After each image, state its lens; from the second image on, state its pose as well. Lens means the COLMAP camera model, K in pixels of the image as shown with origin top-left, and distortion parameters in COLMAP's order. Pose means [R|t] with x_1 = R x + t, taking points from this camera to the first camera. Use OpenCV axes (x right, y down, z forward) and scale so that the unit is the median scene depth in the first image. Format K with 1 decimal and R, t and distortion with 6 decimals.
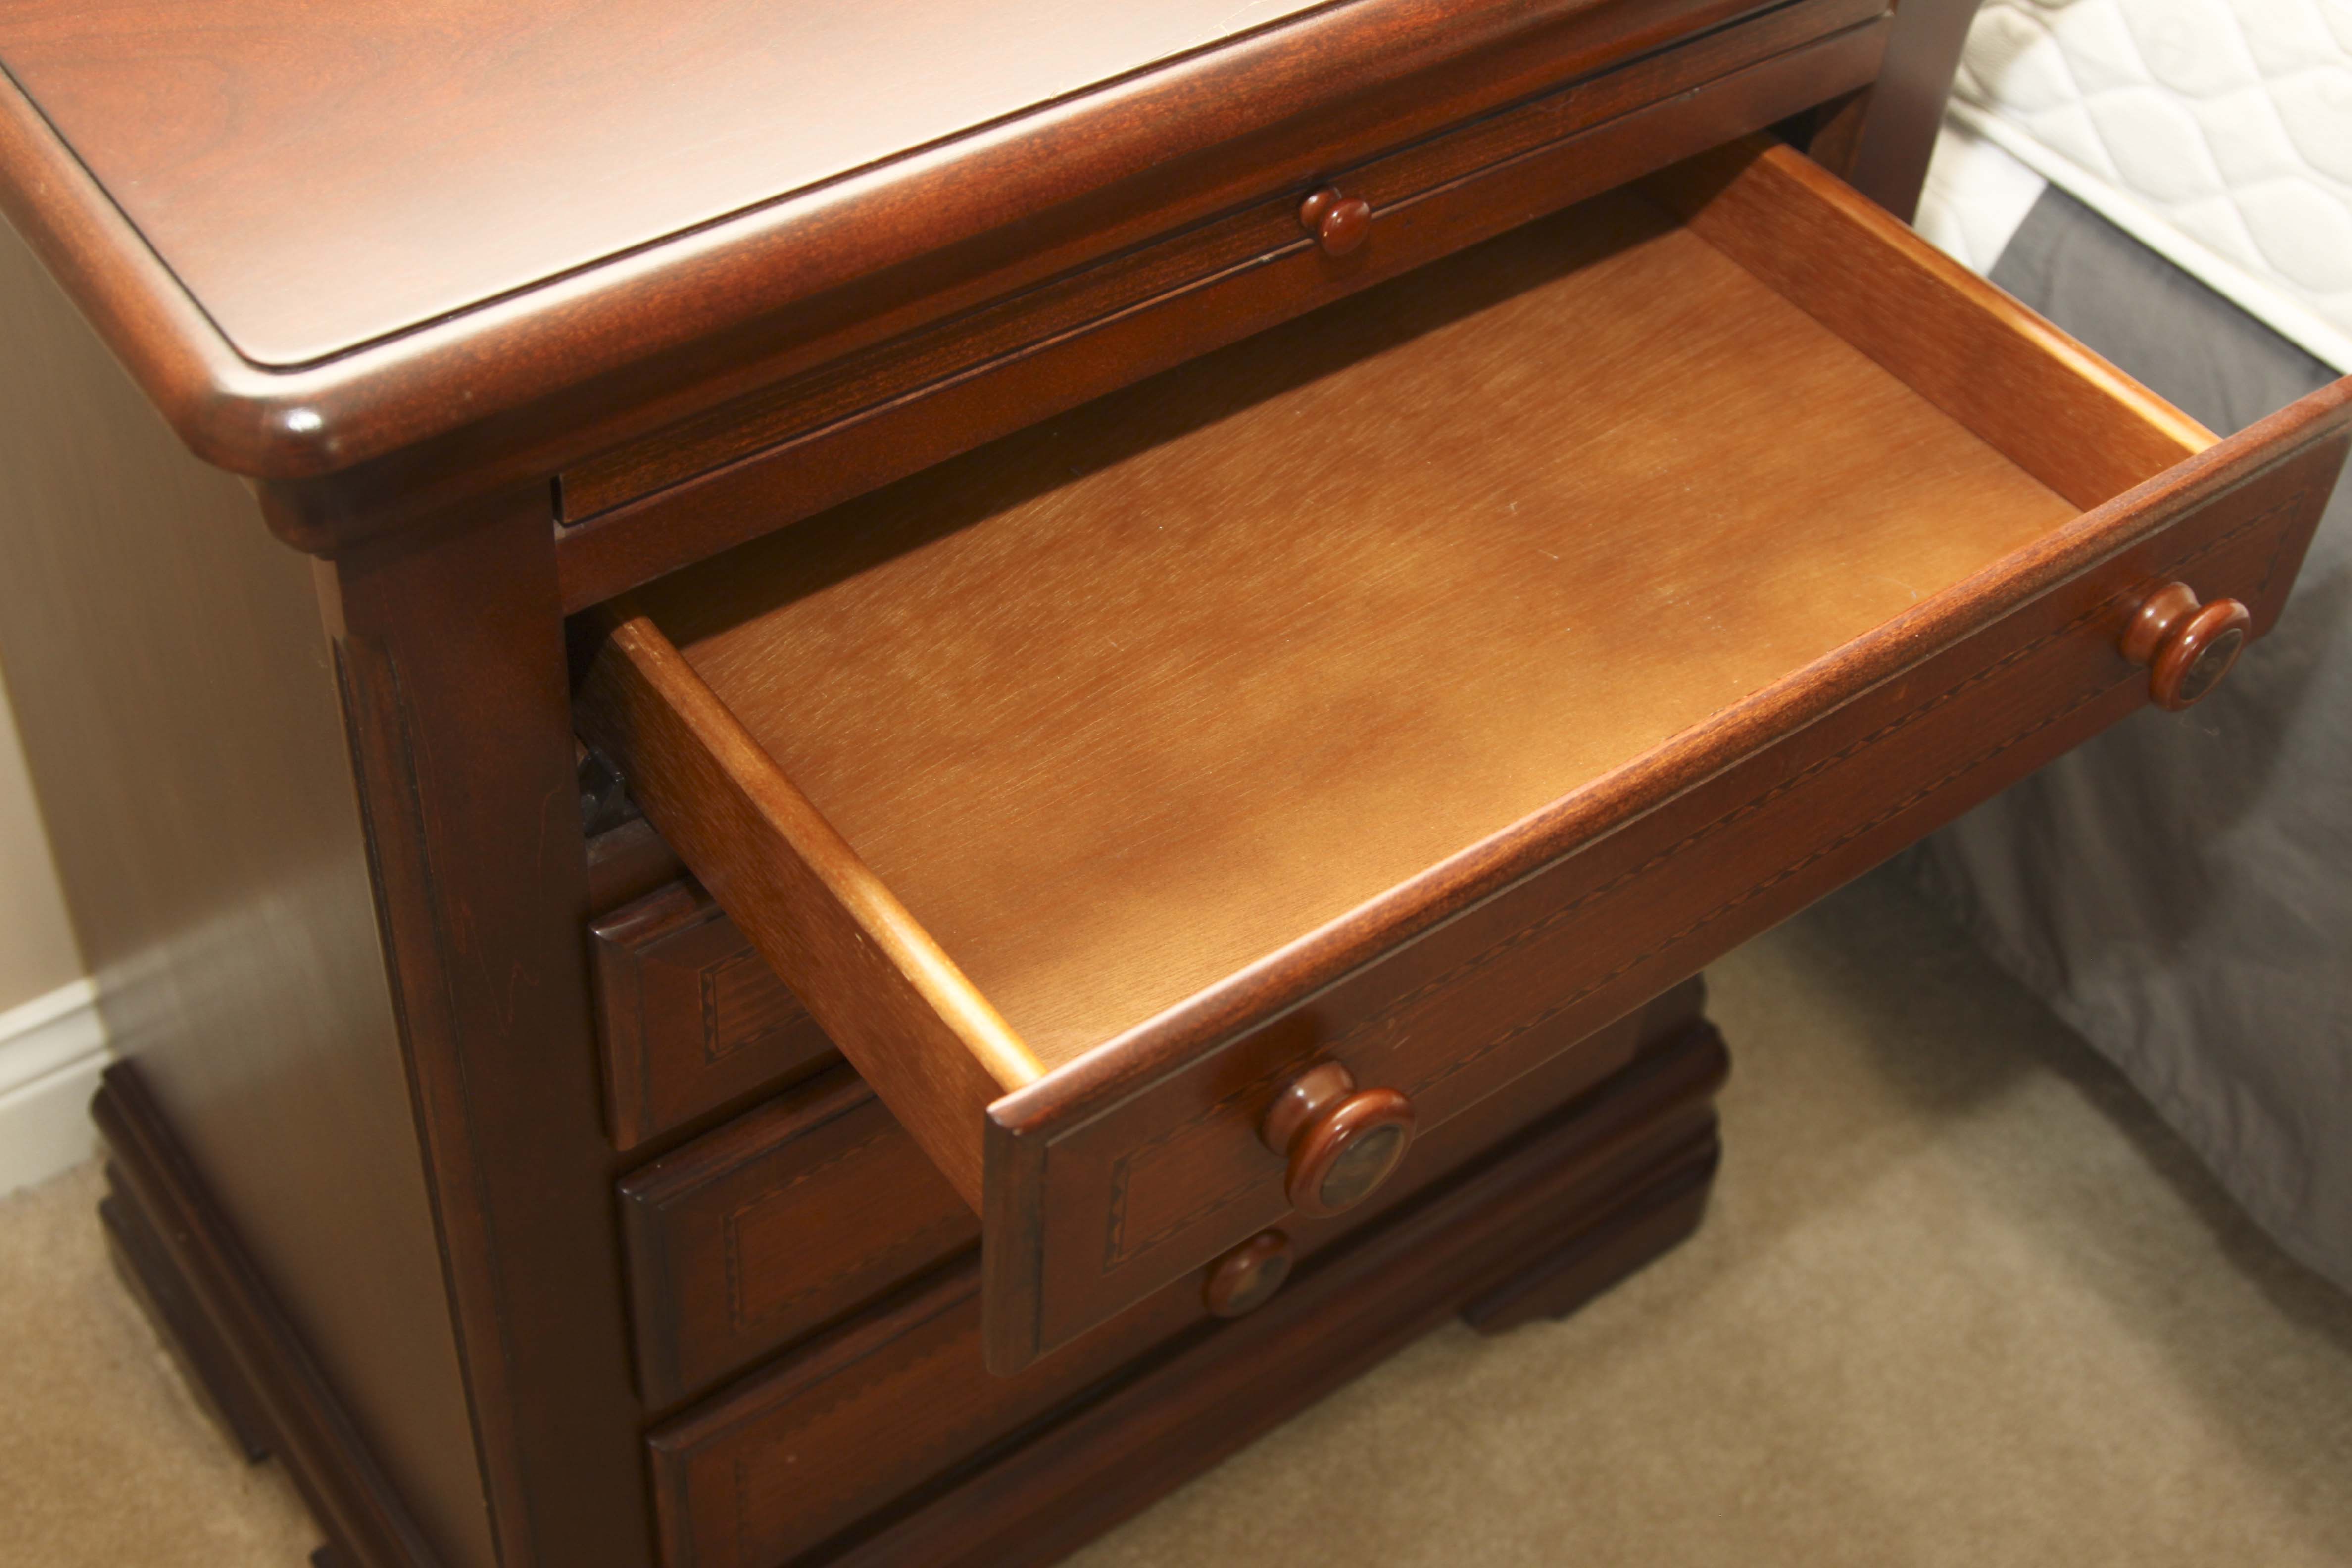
lens RADIAL K [[3031.6, 0, 1193.9], [0, 3031.6, 787.1], [0, 0, 1]] dist [-0.053204, 0.000000]
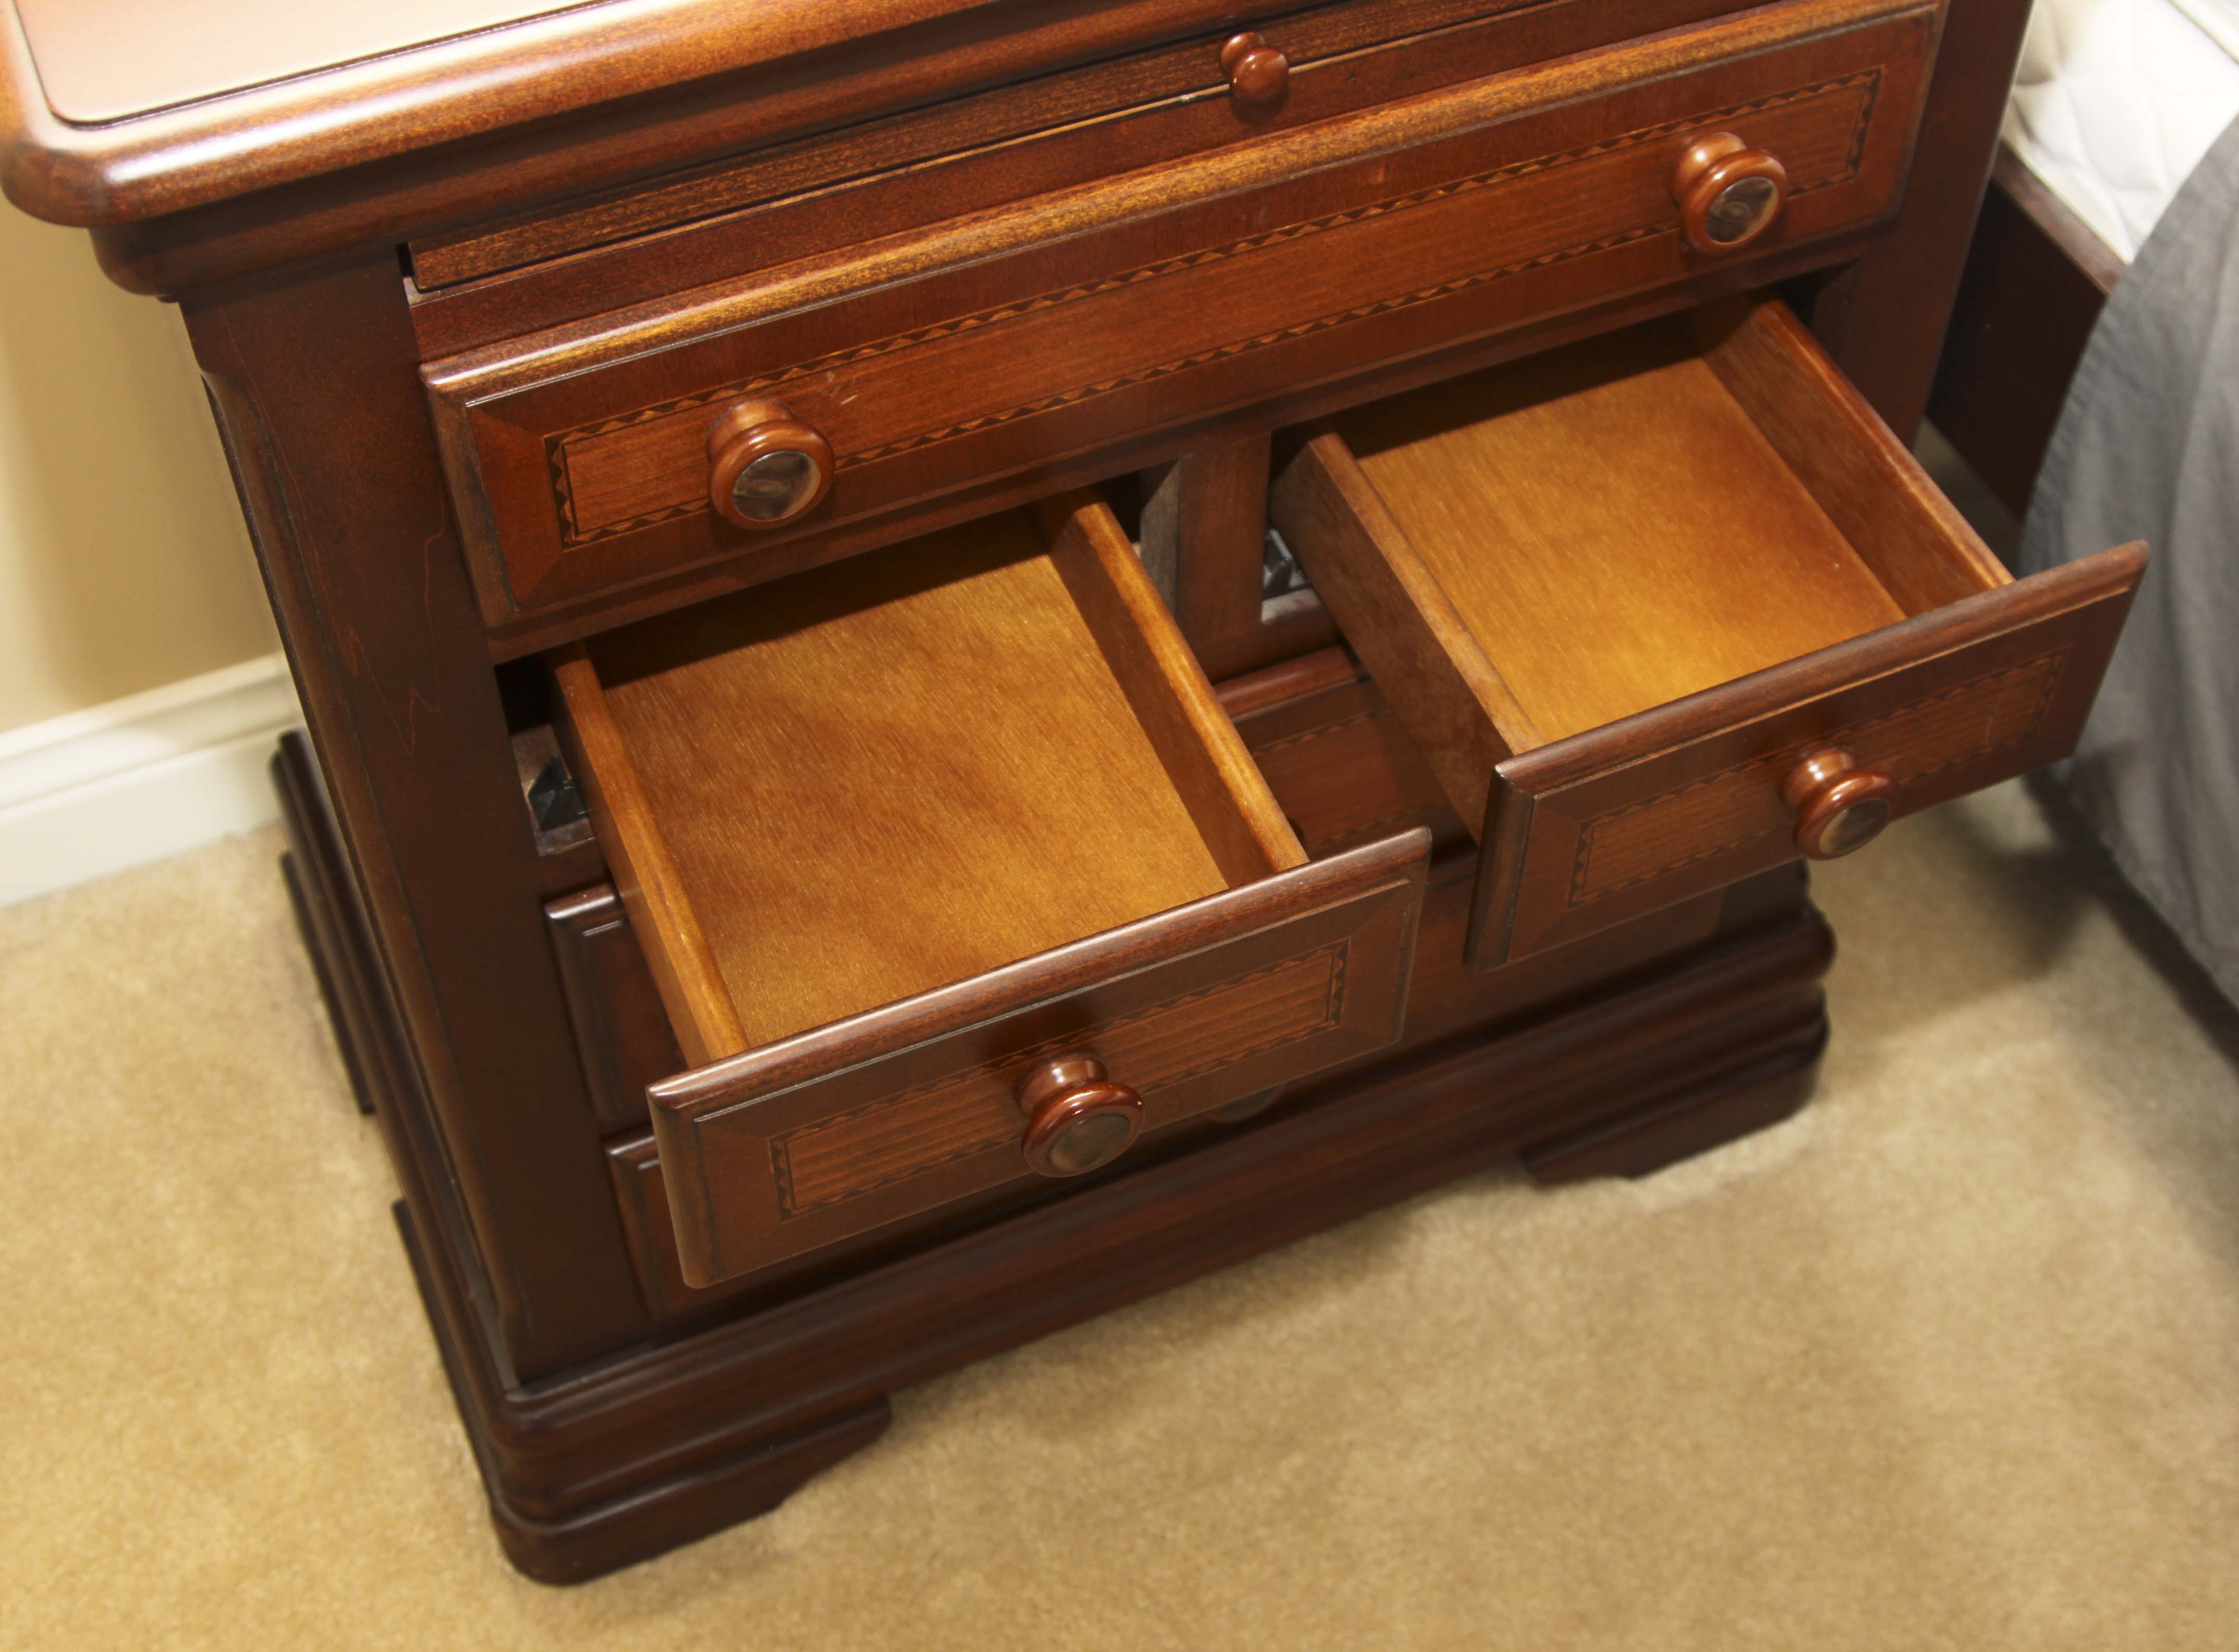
lens RADIAL K [[3057.5, 0, 1252.0], [0, 3057.5, 838.0], [0, 0, 1]] dist [-0.078080, 0.000000]
pose [[0.975677, 0.143483, -0.165731, 0.163061], [-0.127900, 0.986610, 0.101203, -0.024200], [0.178033, -0.077544, 0.980964, -0.006979]]
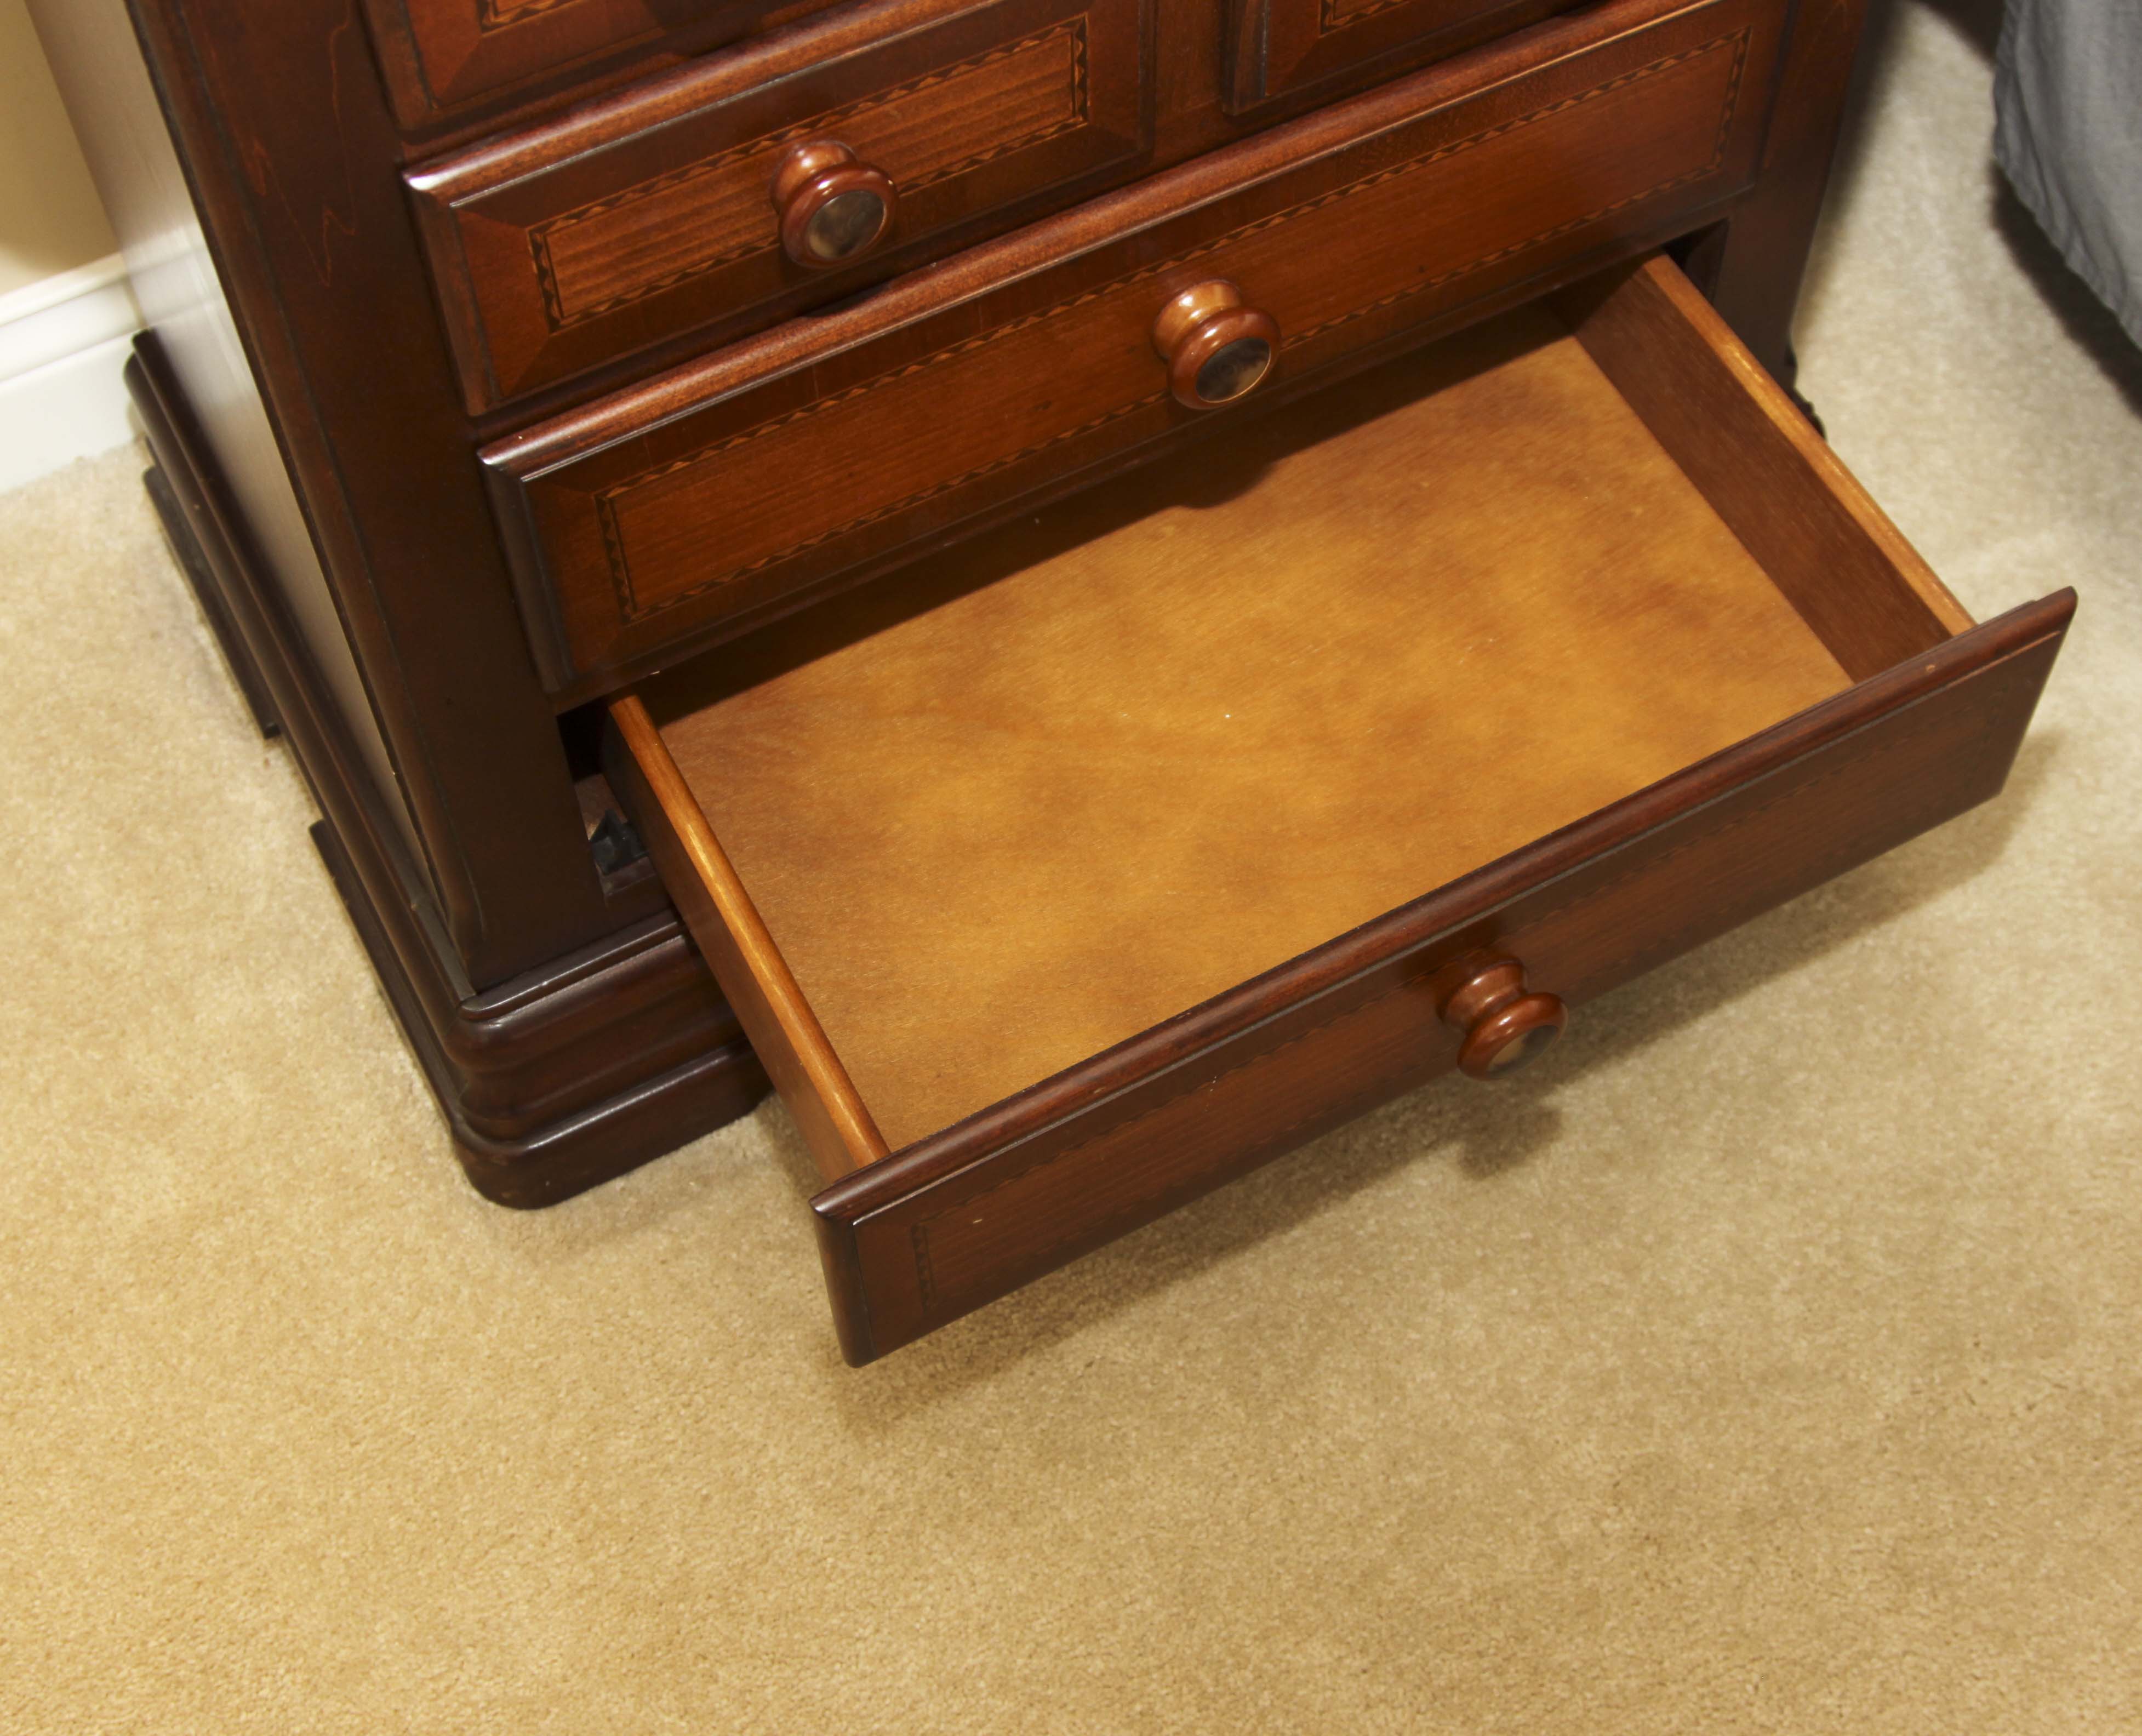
lens RADIAL K [[3235.2, 0, 1178.3], [0, 3235.2, 875.7], [0, 0, 1]] dist [-0.084543, 0.000000]
pose [[0.987577, 0.088347, -0.129946, 0.130781], [-0.058353, 0.974036, 0.218742, 0.016419], [0.145897, -0.208442, 0.967092, -0.006961]]
